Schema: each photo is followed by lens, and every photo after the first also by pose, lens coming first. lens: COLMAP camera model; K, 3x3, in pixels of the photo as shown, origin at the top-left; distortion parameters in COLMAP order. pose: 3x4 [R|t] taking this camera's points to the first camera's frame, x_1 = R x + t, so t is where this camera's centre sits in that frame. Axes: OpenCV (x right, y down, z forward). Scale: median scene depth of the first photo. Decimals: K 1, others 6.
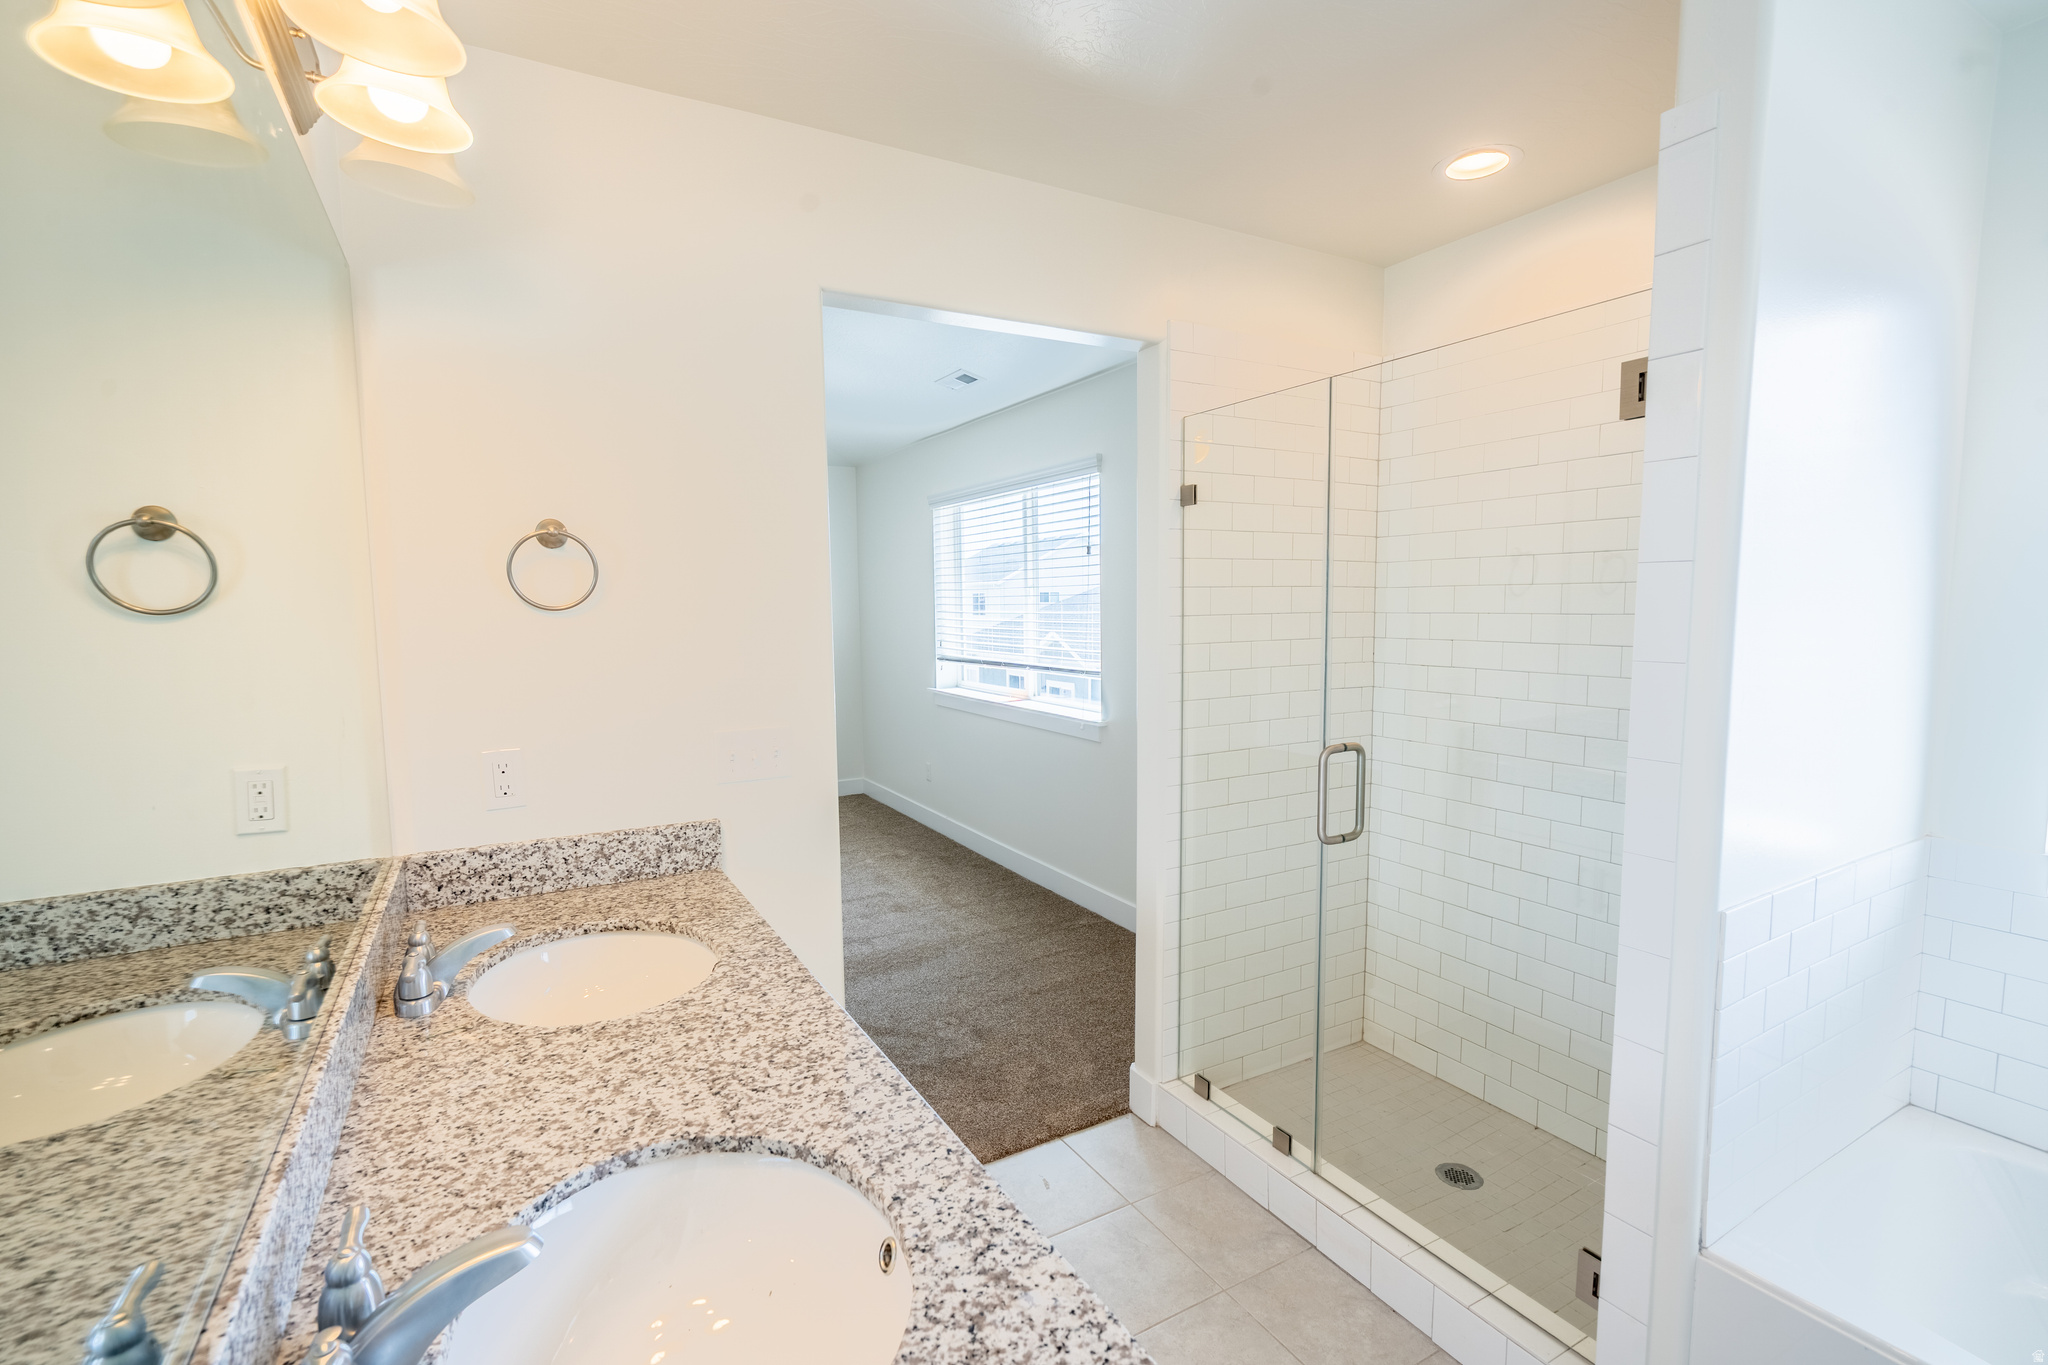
lens RADIAL K [[923.8, 0, 1021.6], [0, 923.8, 686.4], [0, 0, 1]] dist [-0.007505, 0.001721]
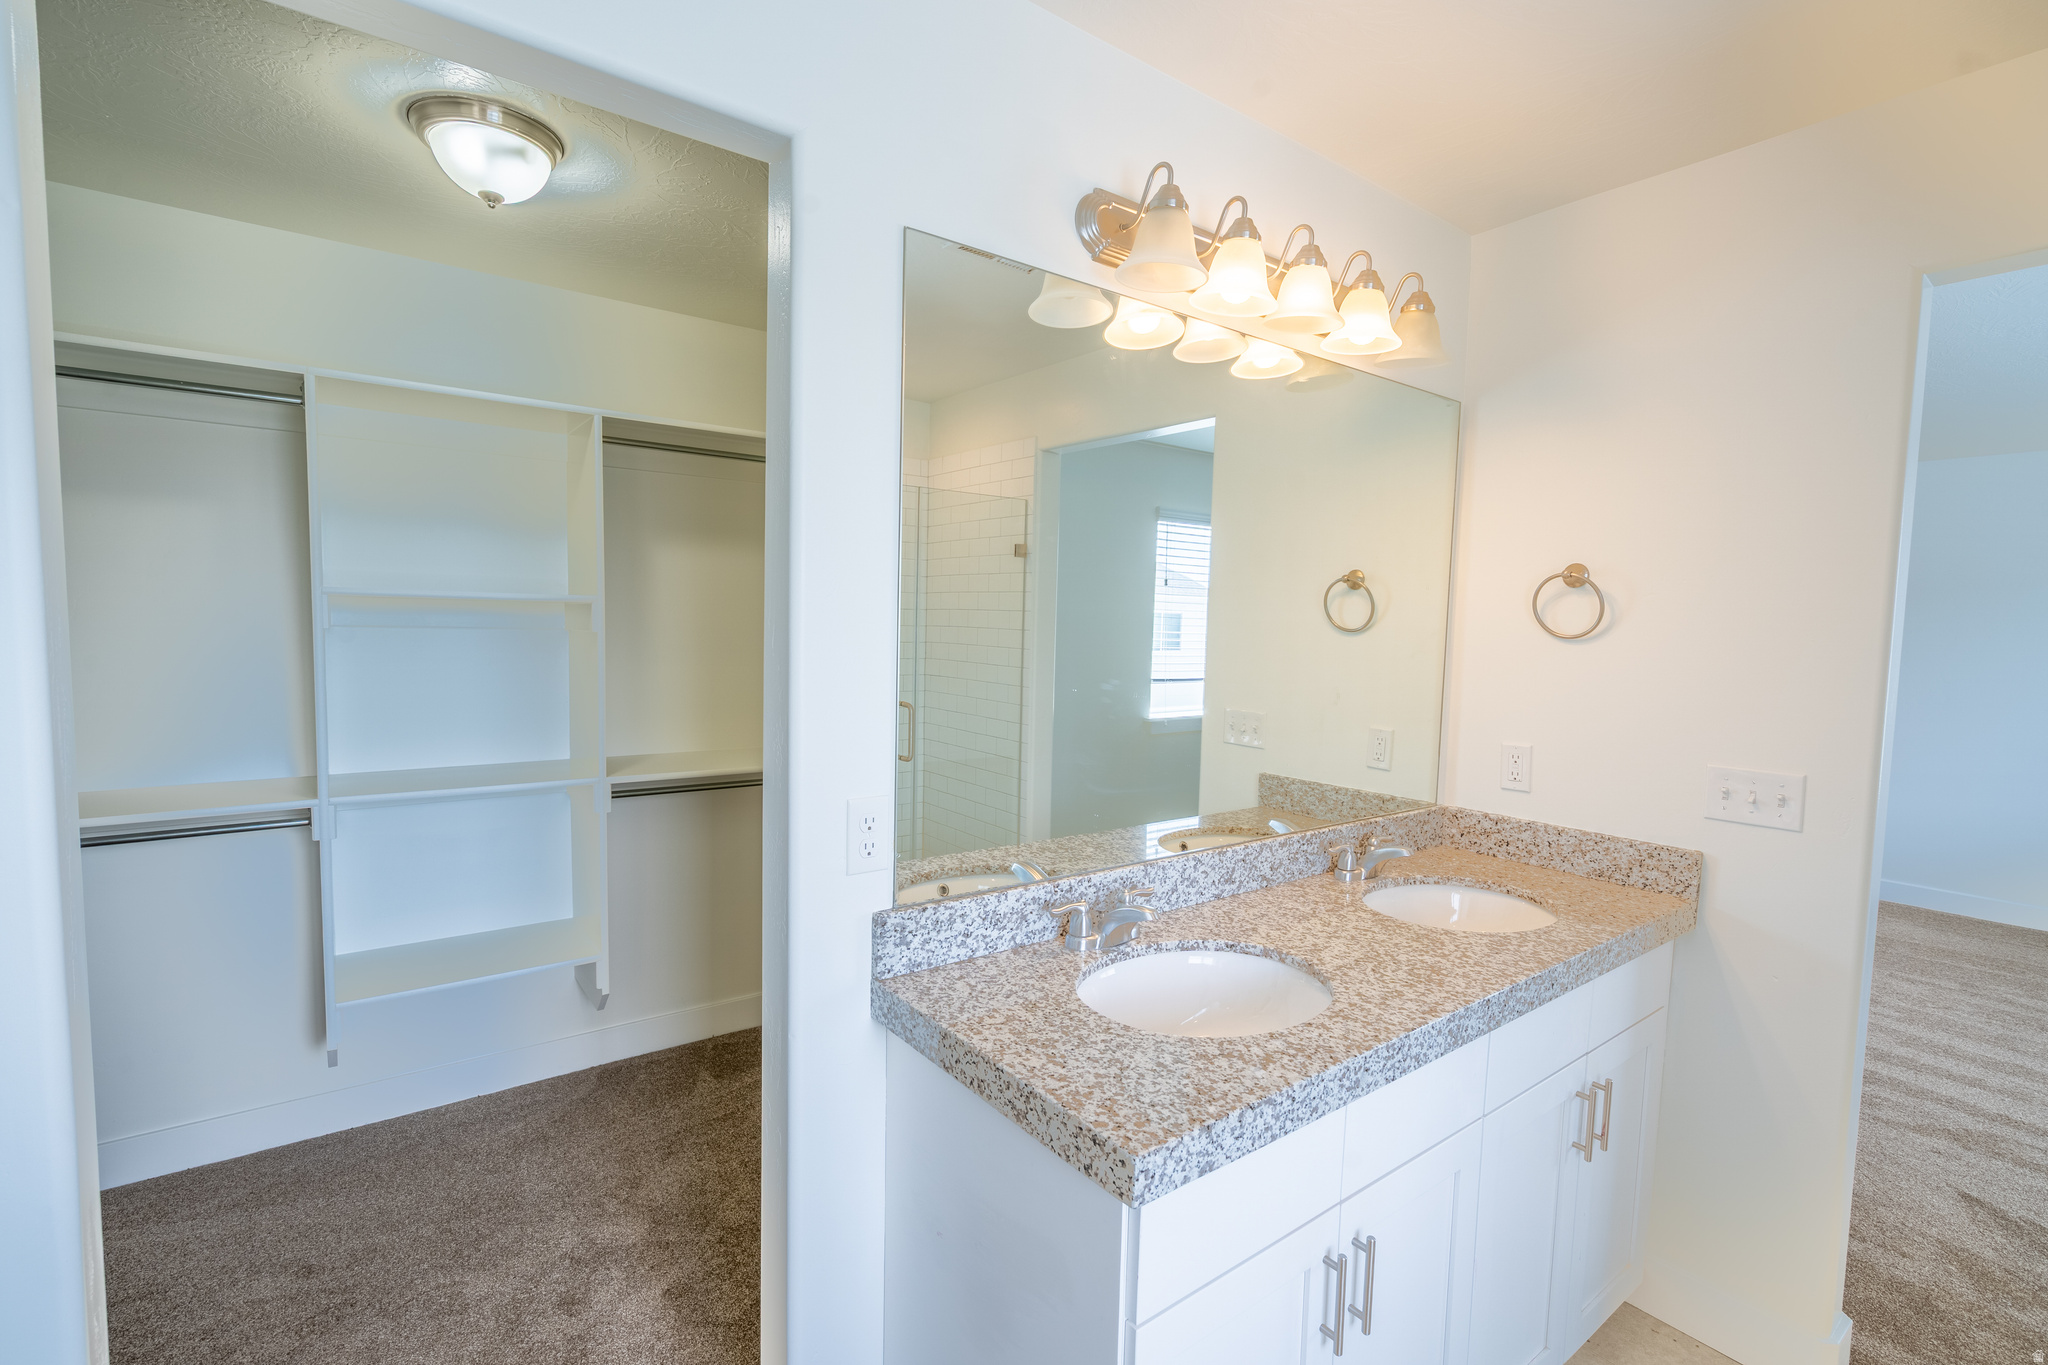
lens RADIAL K [[923.8, 0, 1022.2], [0, 923.8, 690.2], [0, 0, 1]] dist [-0.007505, 0.001721]
pose [[0.129881, 0.087454, -0.987665, 0.620246], [-0.115239, 0.990684, 0.072567, -0.020391], [0.984810, 0.104393, 0.138749, 0.134296]]
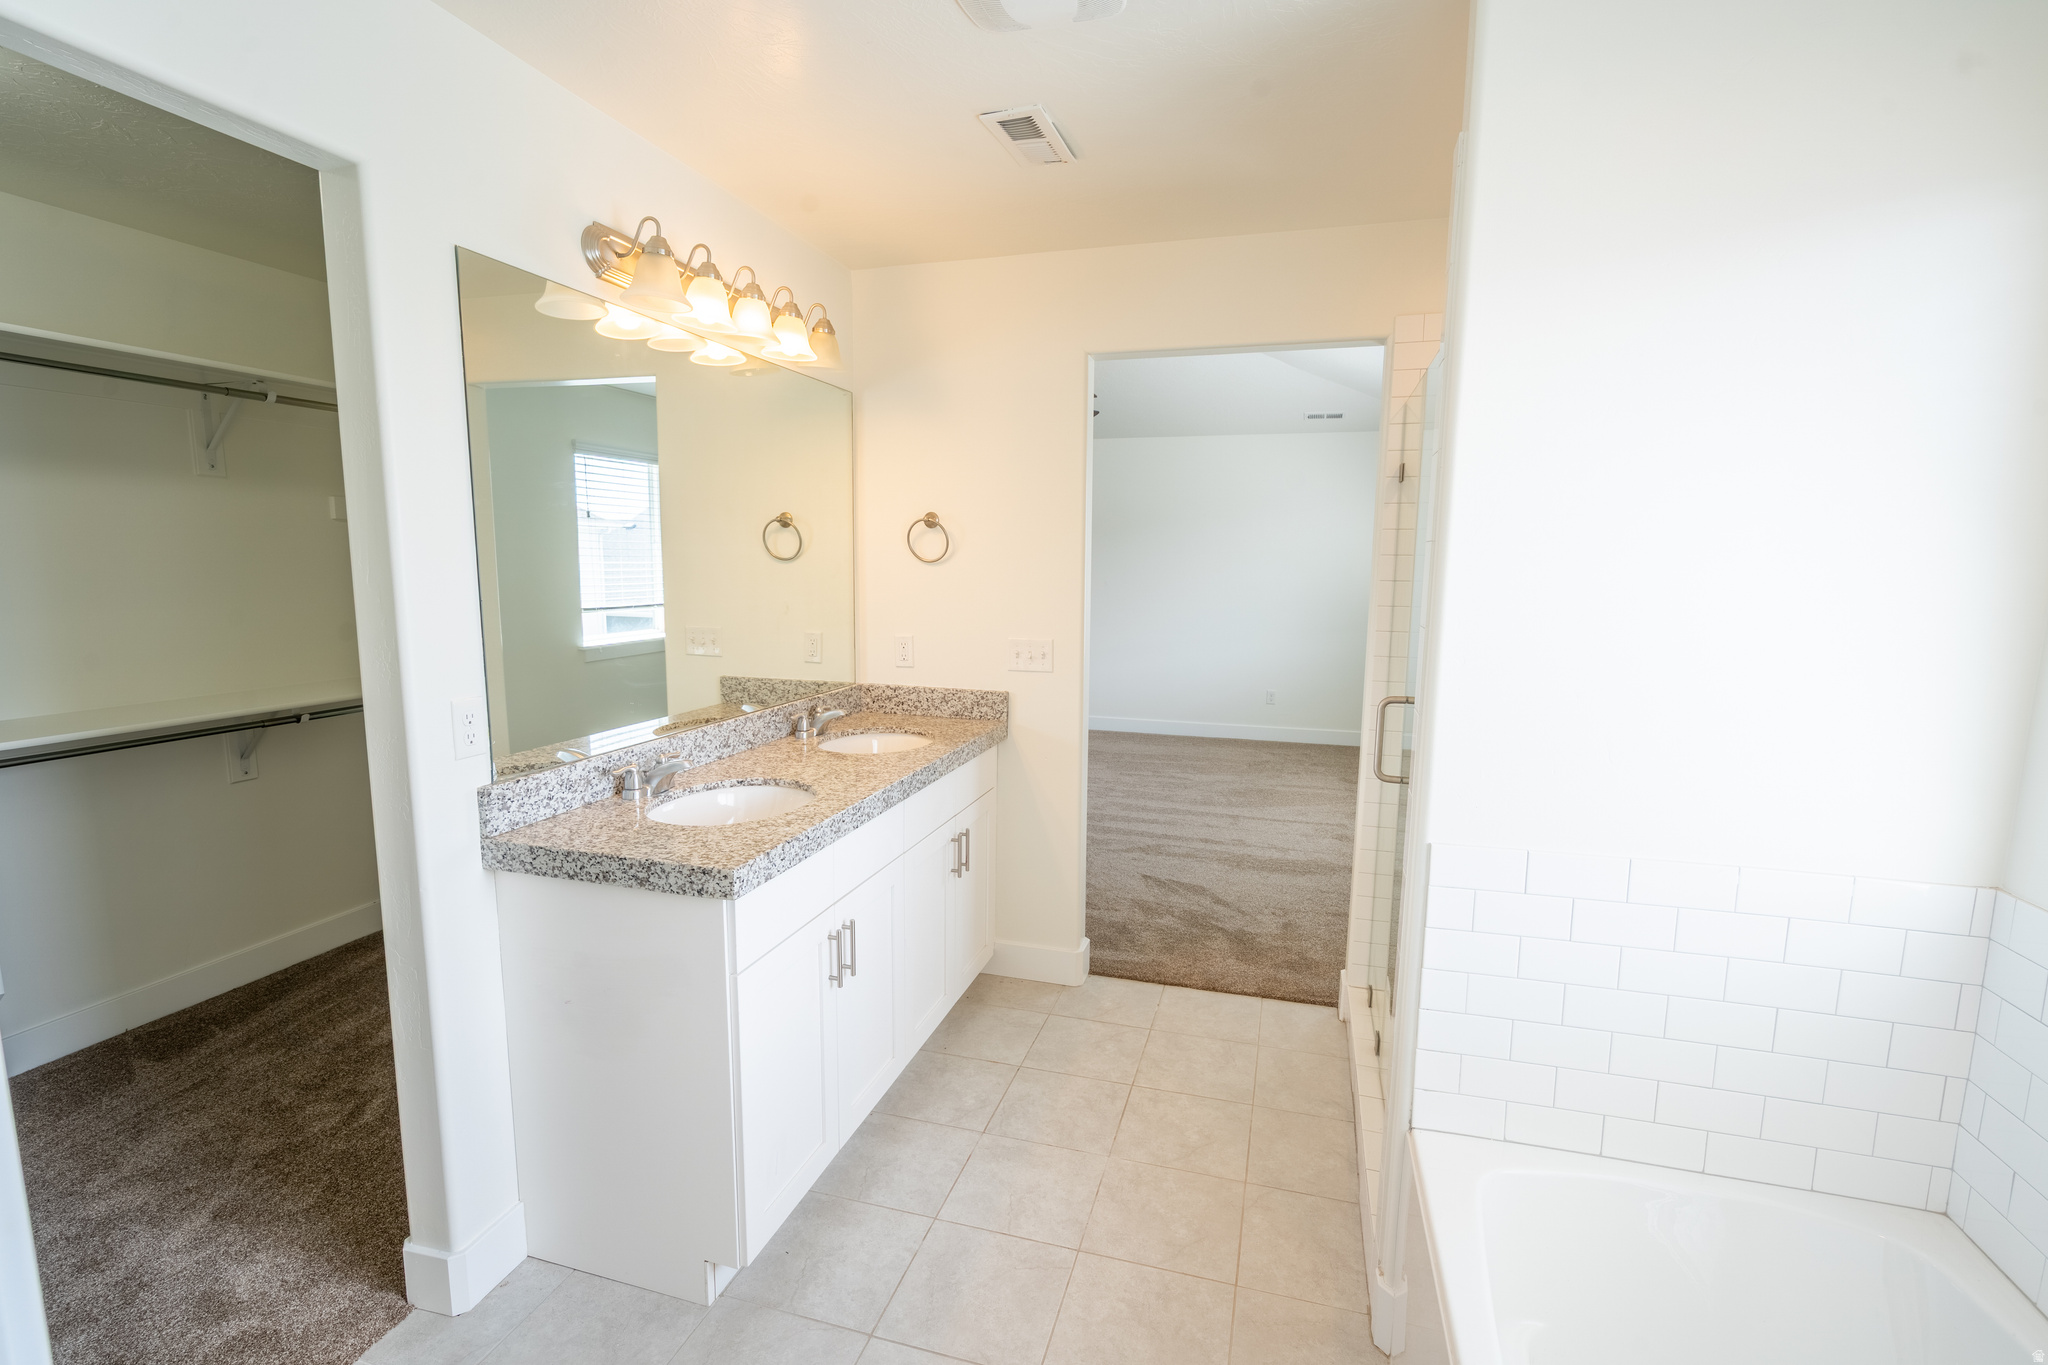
lens RADIAL K [[923.8, 0, 1021.7], [0, 923.8, 683.7], [0, 0, 1]] dist [-0.007505, 0.001721]
pose [[0.692419, 0.114999, -0.712272, 0.980447], [-0.083289, 0.993356, 0.079414, -0.004477], [0.716672, 0.004337, 0.697397, -0.151583]]
